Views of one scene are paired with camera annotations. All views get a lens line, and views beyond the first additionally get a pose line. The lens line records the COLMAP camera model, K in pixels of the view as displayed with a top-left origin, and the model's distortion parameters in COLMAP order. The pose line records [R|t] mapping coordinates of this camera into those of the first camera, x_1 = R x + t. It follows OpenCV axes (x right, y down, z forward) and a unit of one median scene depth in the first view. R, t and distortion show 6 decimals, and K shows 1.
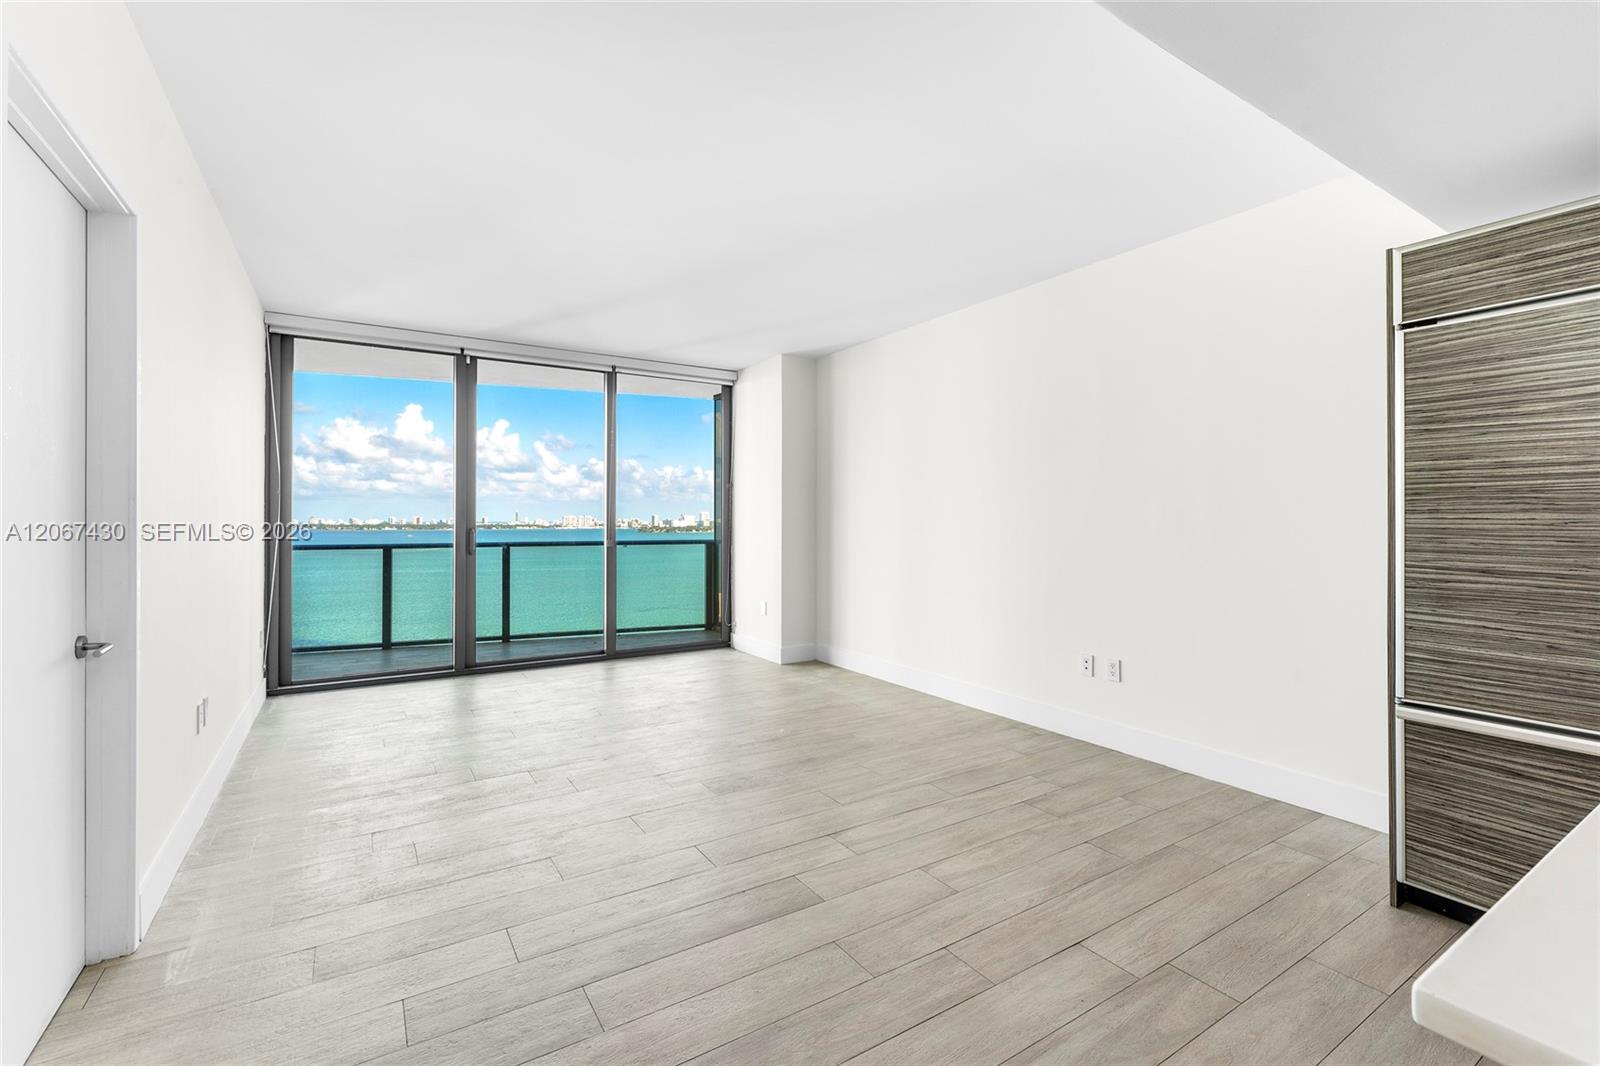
lens RADIAL K [[711.1, 0, 815.7], [0, 711.1, 512.0], [0, 0, 1]] dist [-0.005315, 0.001059]
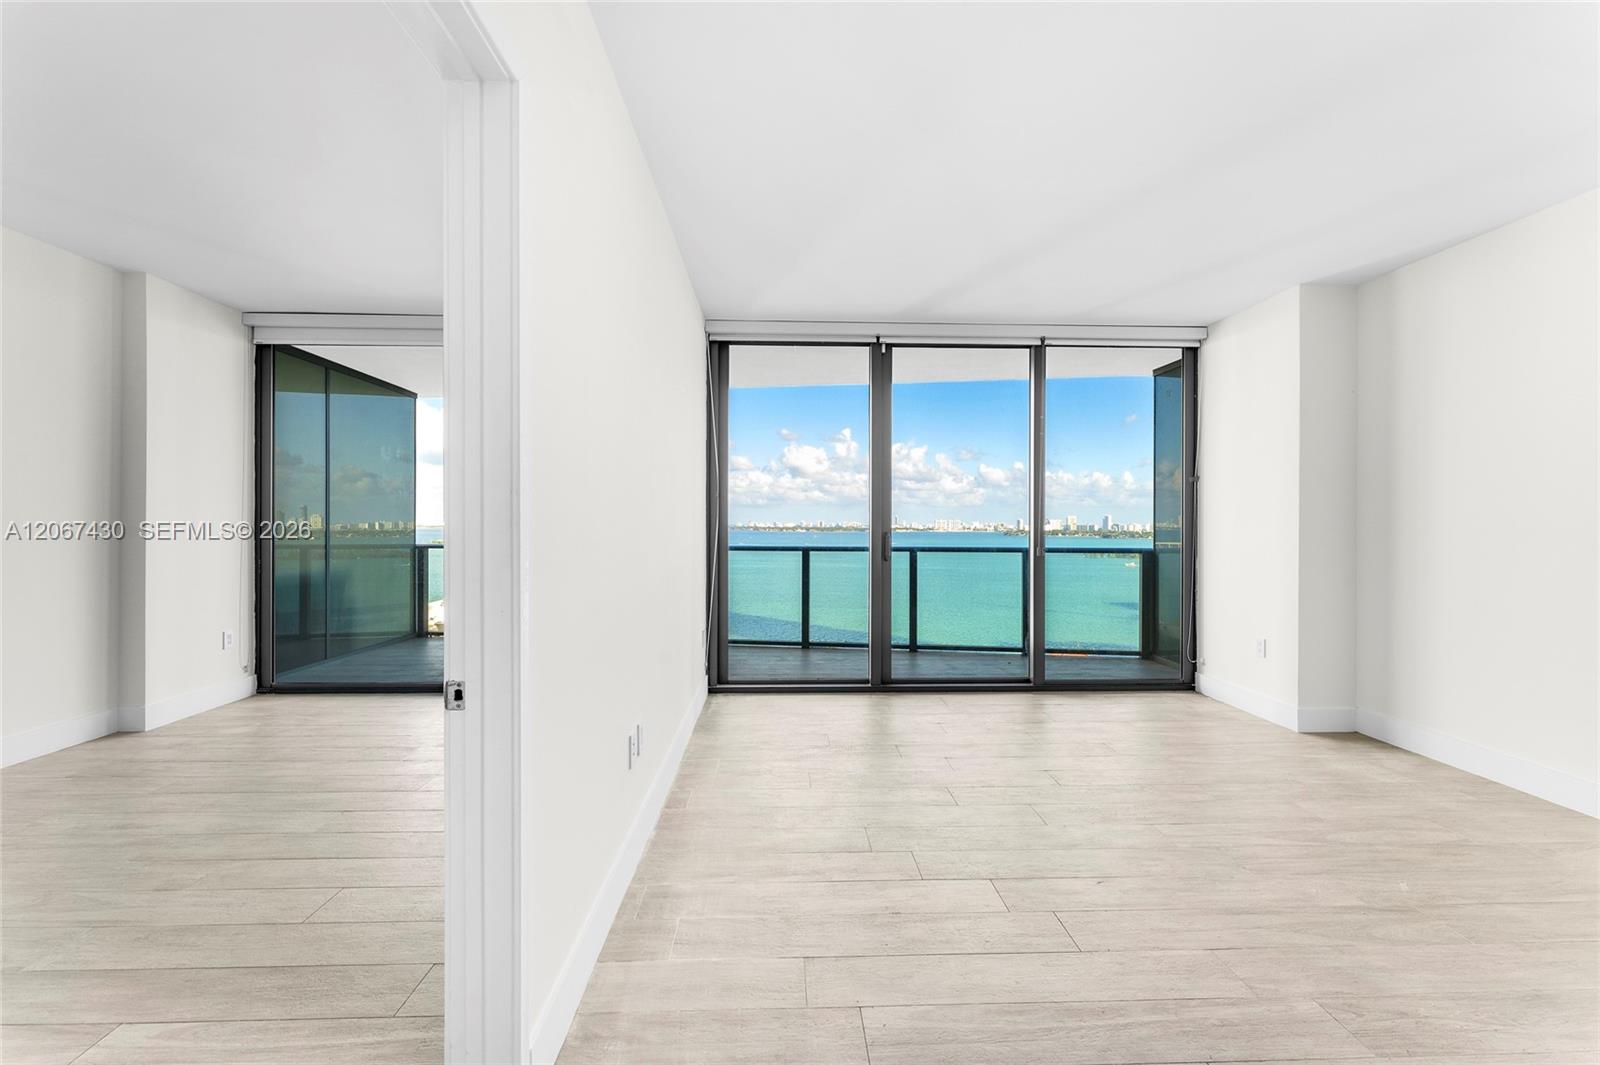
lens RADIAL K [[671.9, 0, 800.1], [0, 671.9, 531.2], [0, 0, 1]] dist [0.003088, 0.000200]
pose [[0.856394, 0.009640, -0.516233, -0.132821], [0.001613, 0.999771, 0.021345, 0.003263], [0.516320, -0.019113, 0.856182, 0.198956]]
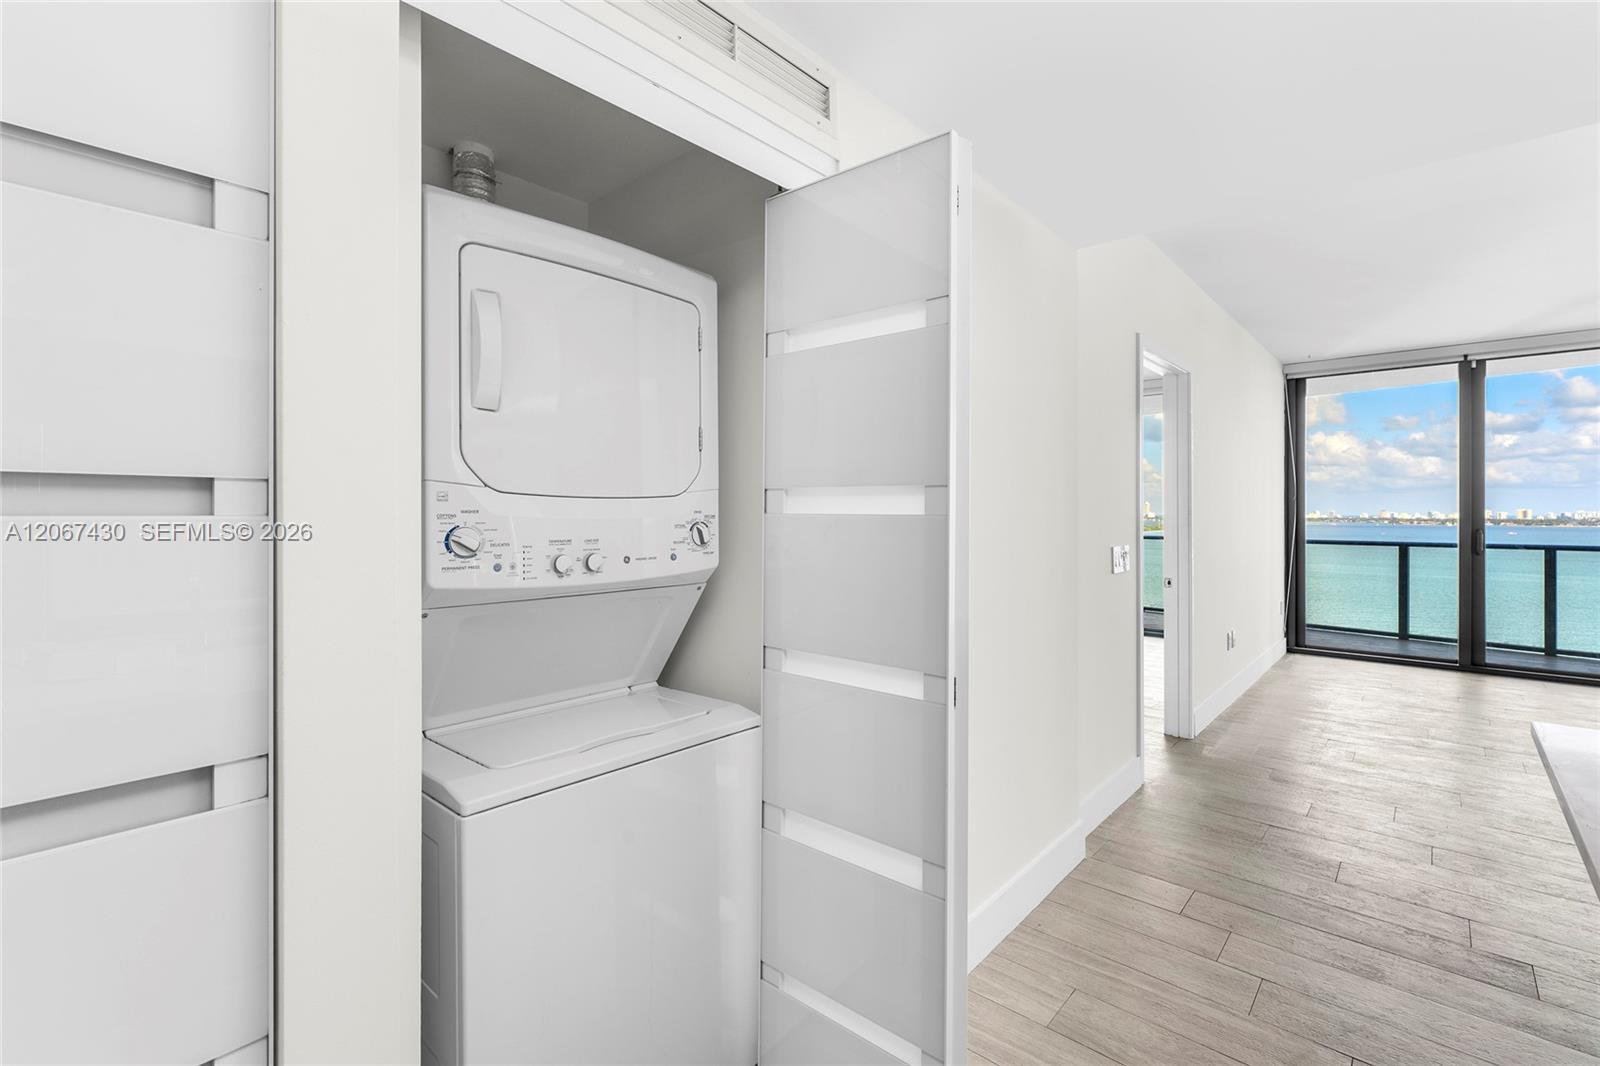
lens RADIAL K [[711.1, 0, 799.0], [0, 711.1, 509.1], [0, 0, 1]] dist [-0.005315, 0.001059]
pose [[0.262435, -0.006246, -0.964929, 0.240616], [0.010754, 0.999936, -0.003548, -0.013481], [0.964890, -0.009446, 0.262486, -0.208004]]
